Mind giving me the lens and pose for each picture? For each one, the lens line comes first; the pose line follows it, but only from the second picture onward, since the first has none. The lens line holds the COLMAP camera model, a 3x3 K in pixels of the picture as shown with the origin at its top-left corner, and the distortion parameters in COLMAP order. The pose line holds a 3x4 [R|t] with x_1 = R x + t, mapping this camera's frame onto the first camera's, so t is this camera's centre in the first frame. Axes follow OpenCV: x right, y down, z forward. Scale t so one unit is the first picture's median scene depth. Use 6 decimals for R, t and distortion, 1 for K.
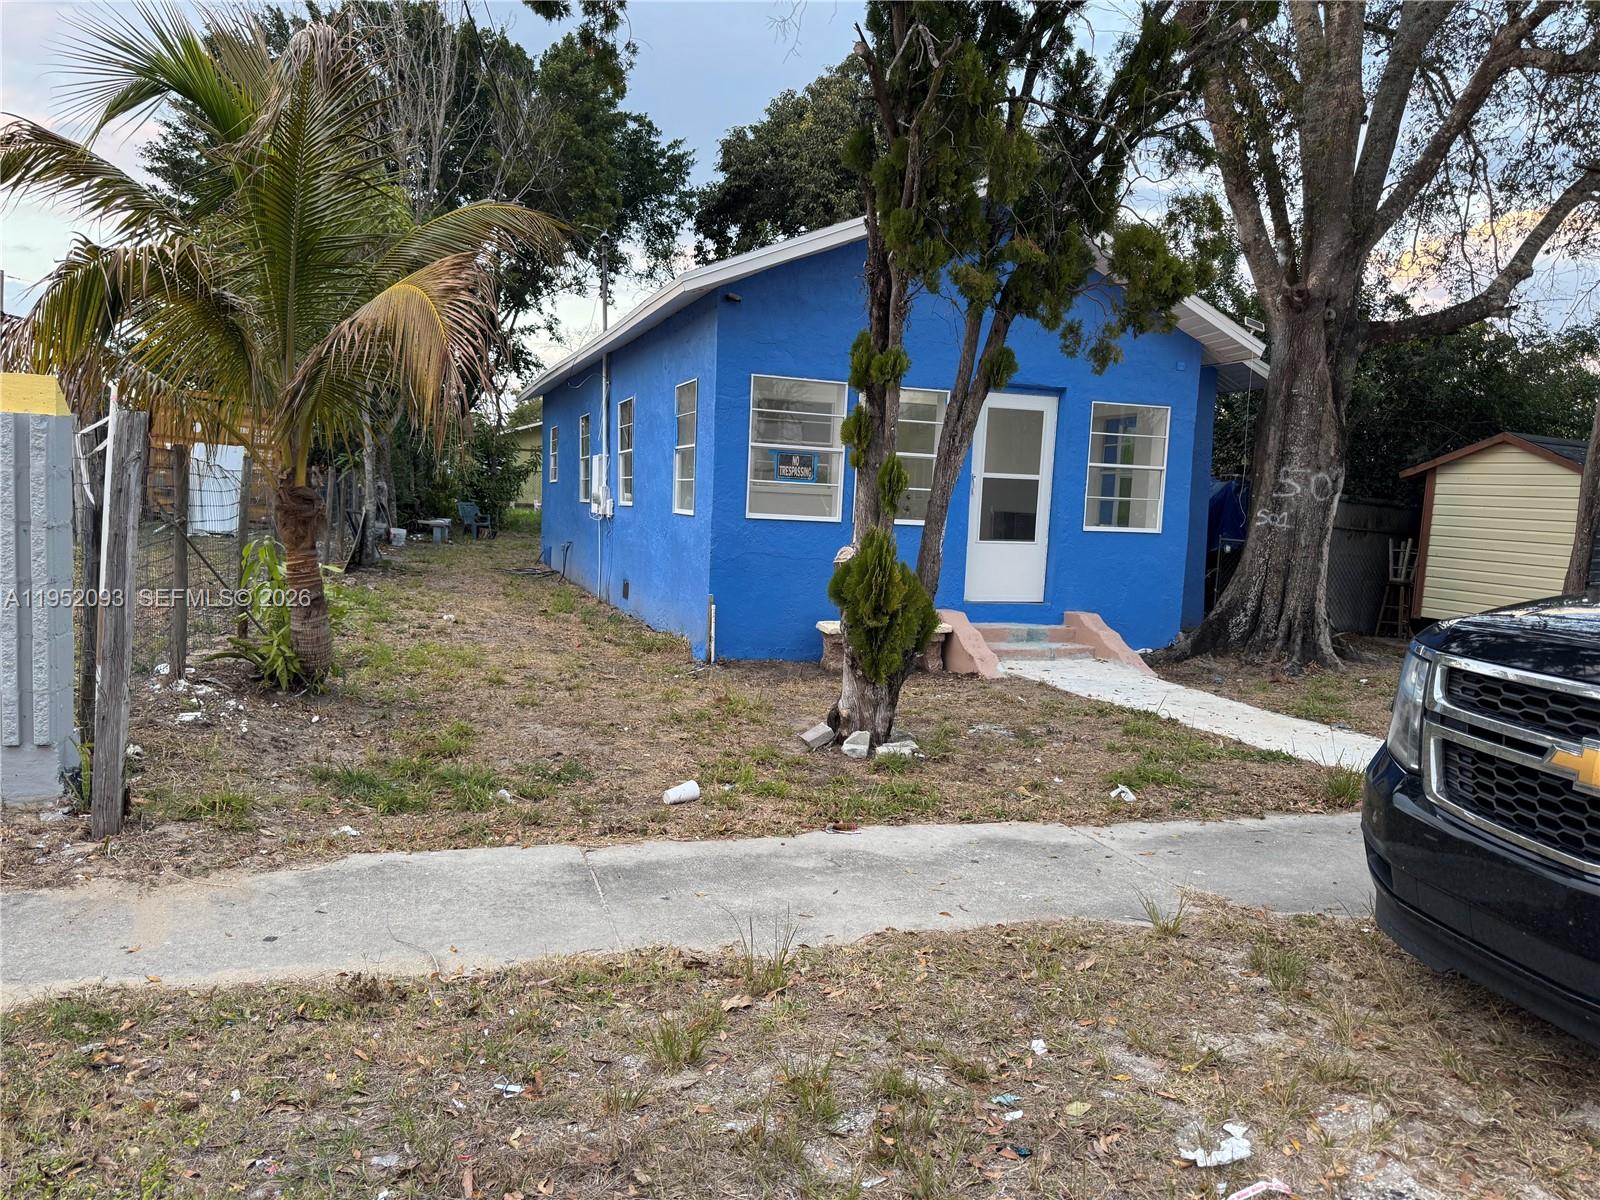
lens RADIAL K [[1118.1, 0, 796.9], [0, 1118.1, 600.2], [0, 0, 1]] dist [0.067265, -0.060425]
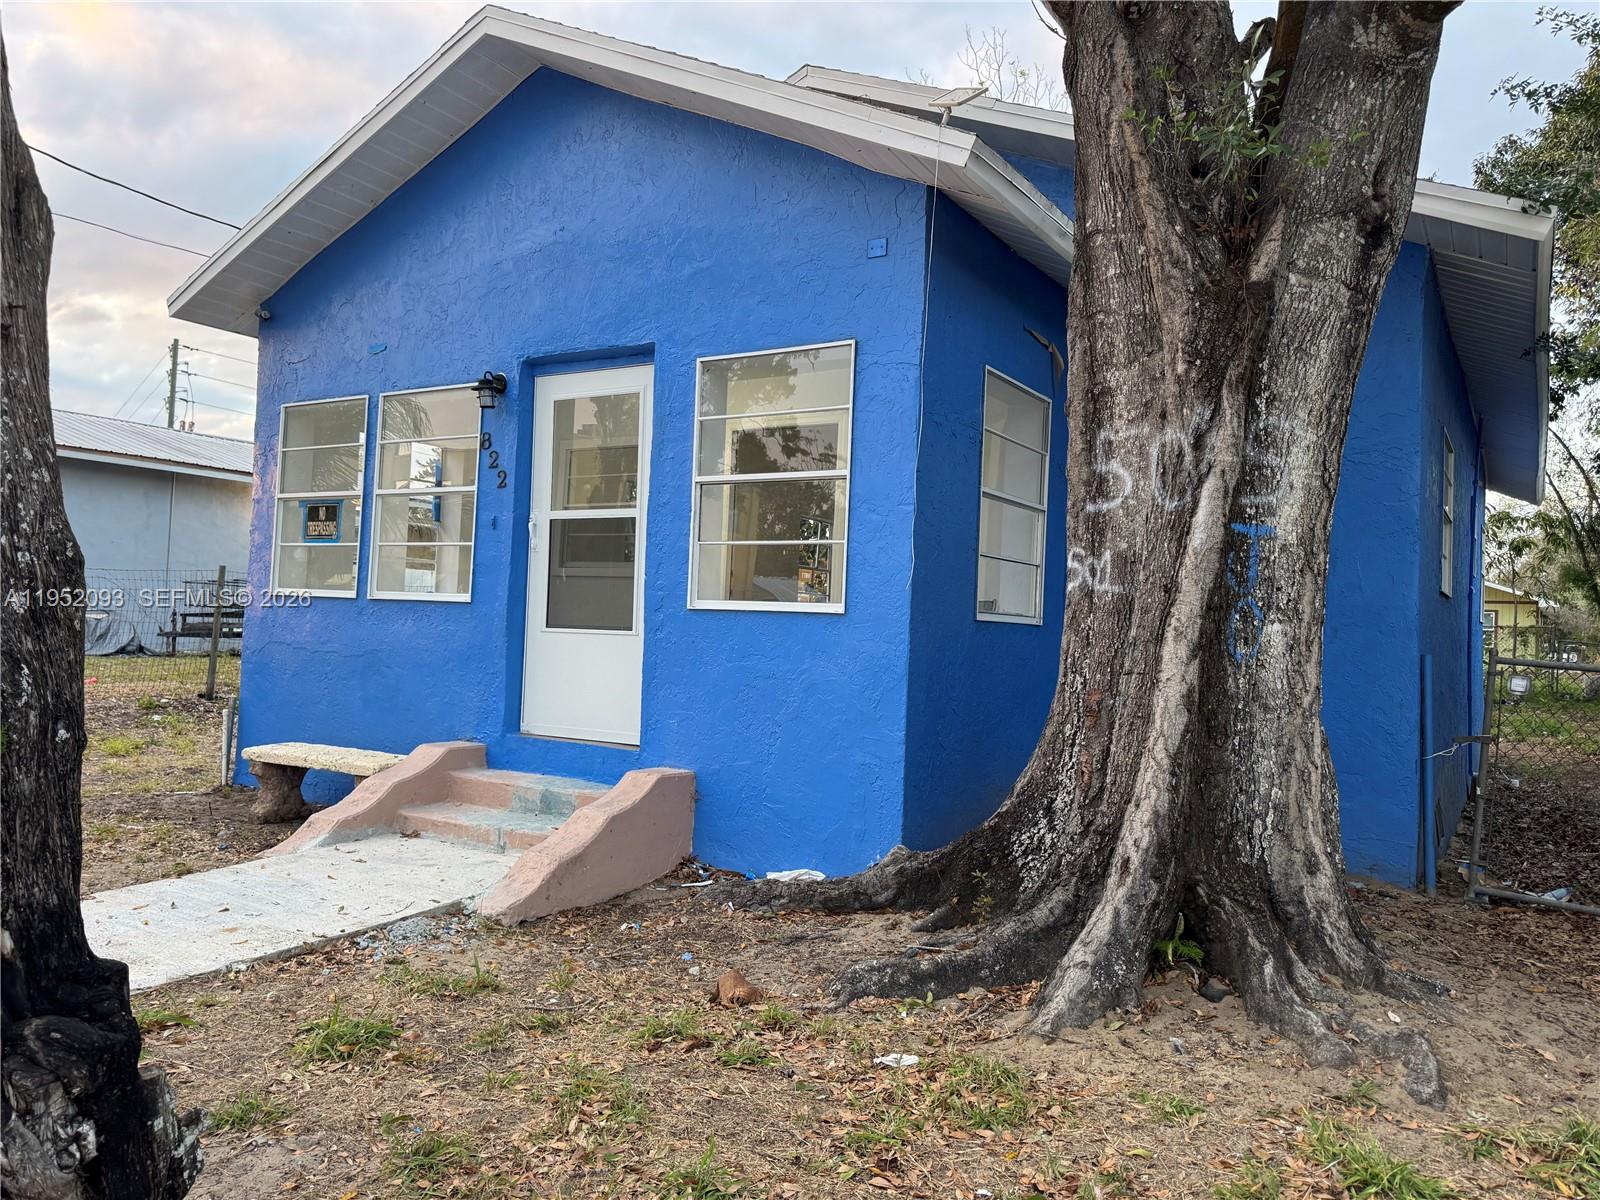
lens RADIAL K [[1118.1, 0, 807.5], [0, 1118.1, 588.8], [0, 0, 1]] dist [0.067265, -0.060425]
pose [[0.614760, -0.043003, -0.787541, 0.665120], [-0.080444, 0.989887, -0.116847, -0.015535], [0.784601, 0.135186, 0.605084, 0.713384]]
